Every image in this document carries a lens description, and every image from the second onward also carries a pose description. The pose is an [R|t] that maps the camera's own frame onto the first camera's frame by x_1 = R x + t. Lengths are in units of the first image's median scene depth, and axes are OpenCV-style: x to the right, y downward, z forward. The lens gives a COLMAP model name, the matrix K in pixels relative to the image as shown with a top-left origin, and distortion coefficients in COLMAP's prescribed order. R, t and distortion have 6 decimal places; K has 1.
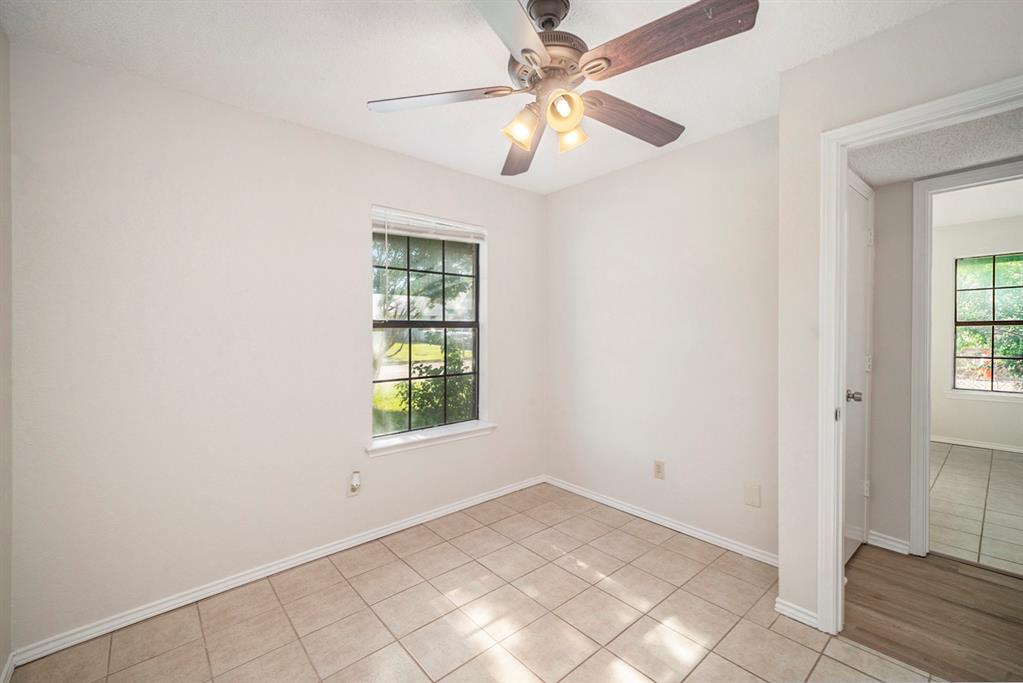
lens RADIAL K [[435.6, 0, 513.7], [0, 435.6, 335.4], [0, 0, 1]] dist [0.010656, -0.000846]
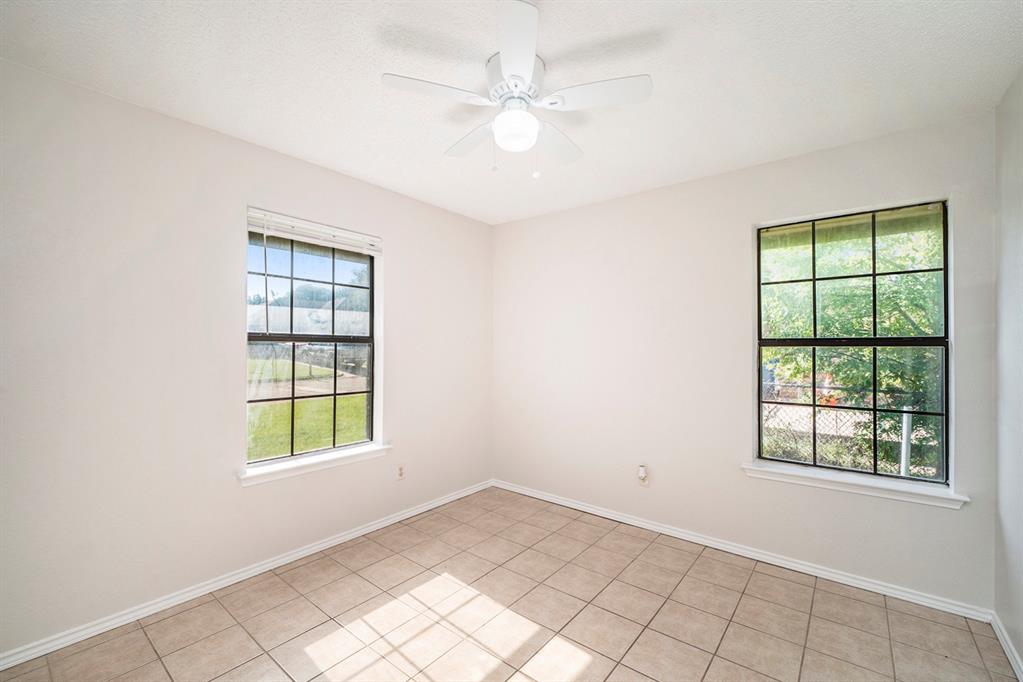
lens RADIAL K [[435.6, 0, 513.7], [0, 435.6, 337.2], [0, 0, 1]] dist [0.010656, -0.000846]
pose [[0.984124, 0.016702, 0.176695, 0.589804], [-0.010704, 0.999336, -0.034841, -0.009535], [-0.177160, 0.032396, 0.983649, 0.499717]]
